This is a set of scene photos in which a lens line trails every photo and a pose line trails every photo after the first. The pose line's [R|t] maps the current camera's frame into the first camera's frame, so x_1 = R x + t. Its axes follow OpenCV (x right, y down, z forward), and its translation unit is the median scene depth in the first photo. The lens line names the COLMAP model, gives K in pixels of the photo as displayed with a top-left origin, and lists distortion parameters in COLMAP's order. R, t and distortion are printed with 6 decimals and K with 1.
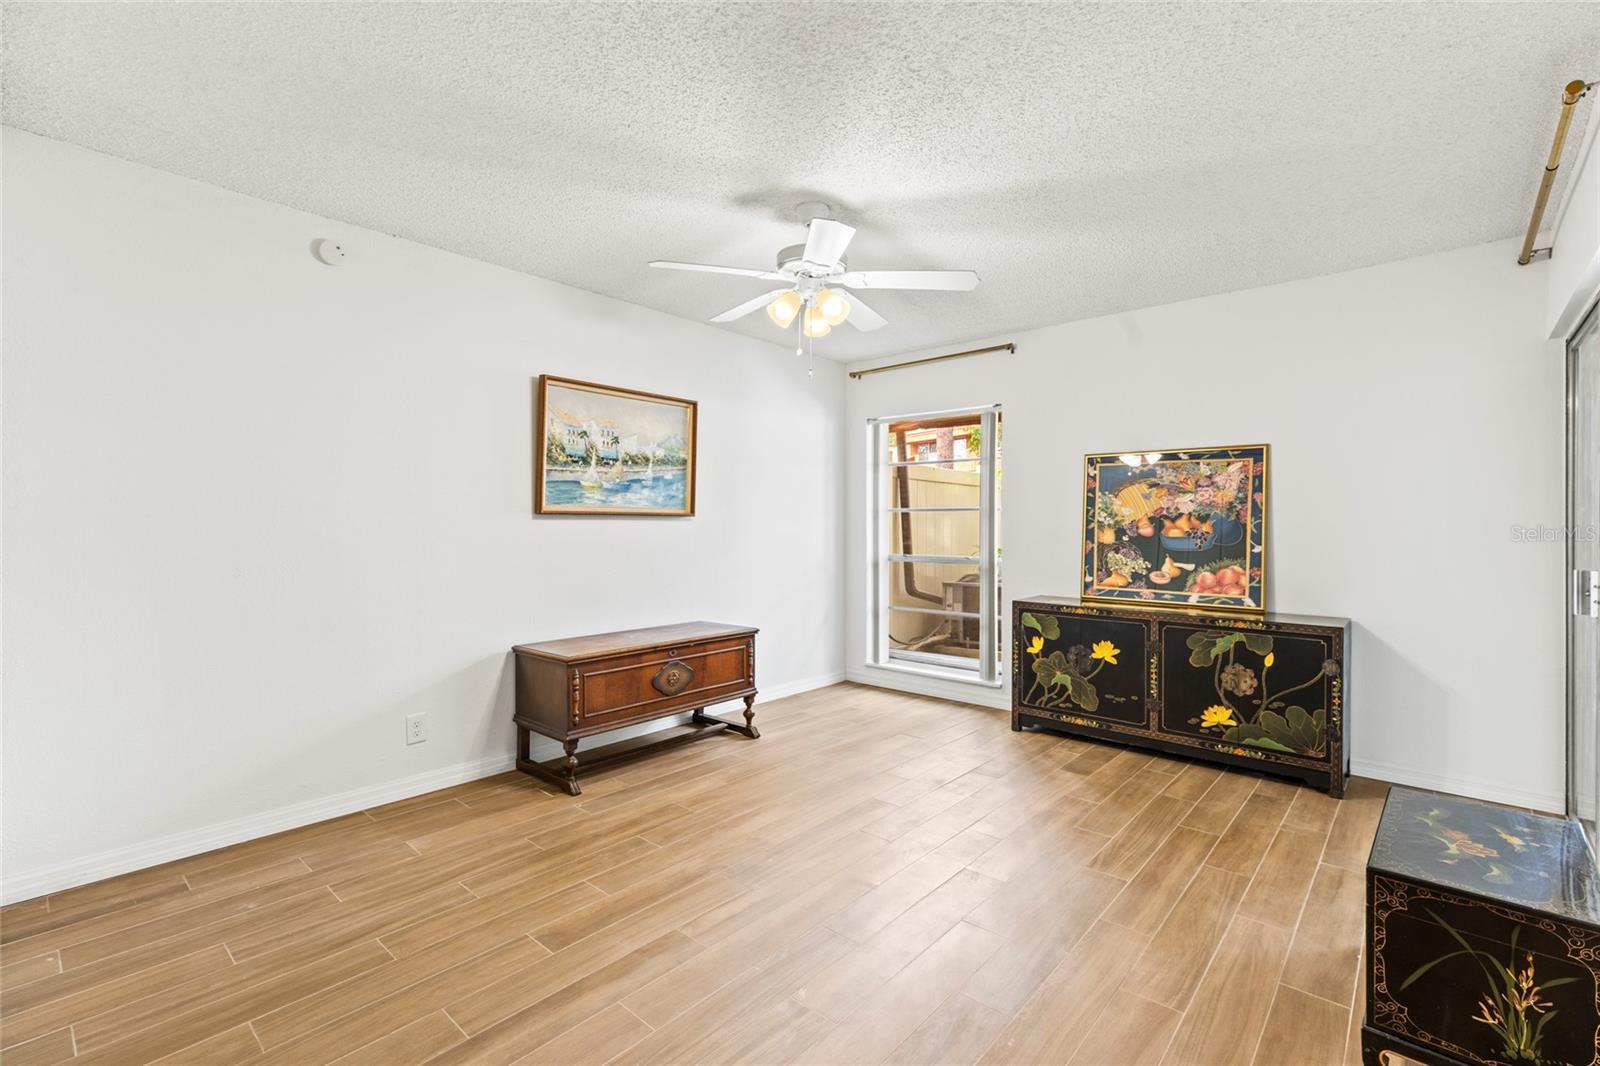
lens RADIAL K [[719.0, 0, 798.3], [0, 719.0, 531.2], [0, 0, 1]] dist [0.007425, -0.003266]
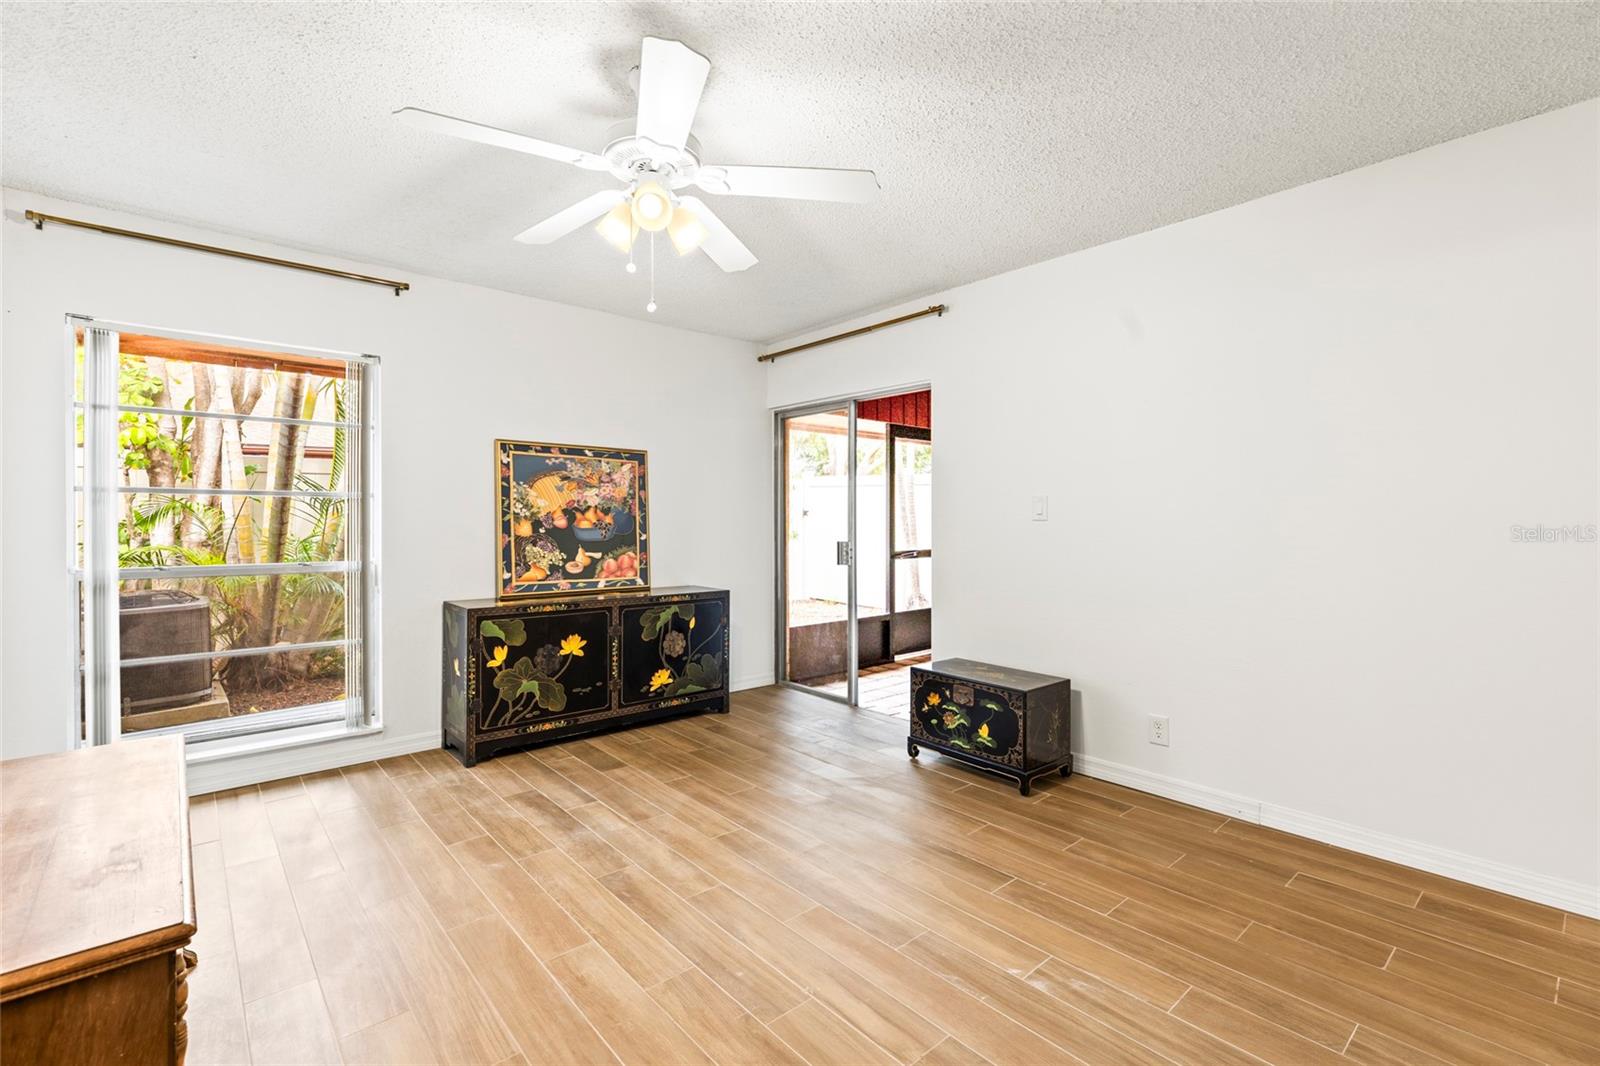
lens RADIAL K [[719.0, 0, 801.4], [0, 719.0, 525.9], [0, 0, 1]] dist [0.007425, -0.003266]
pose [[0.121987, -0.011199, 0.992469, -0.509334], [0.007427, 0.999919, 0.010370, -0.004247], [-0.992504, 0.006106, 0.122060, 0.570201]]
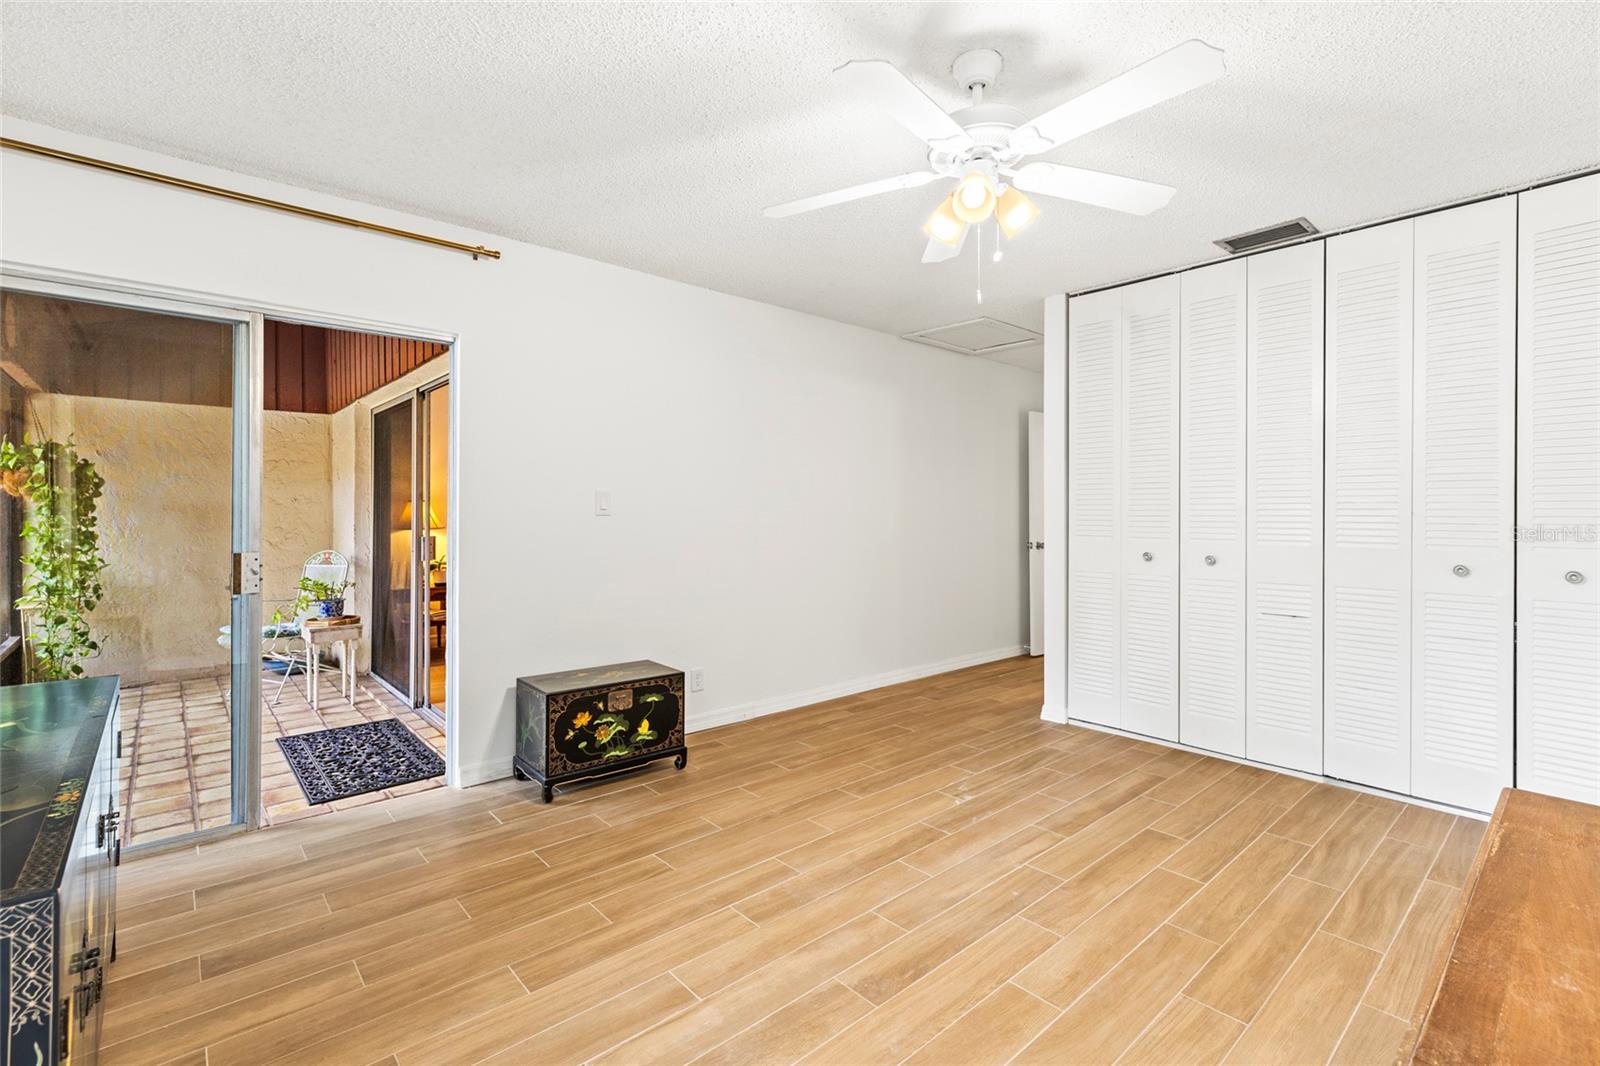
lens RADIAL K [[719.0, 0, 801.9], [0, 719.0, 516.6], [0, 0, 1]] dist [0.007425, -0.003266]
pose [[-0.993449, -0.003436, 0.114228, 0.082360], [-0.001943, 0.999911, 0.013180, -0.010734], [-0.114263, 0.012871, -0.993367, 1.283439]]
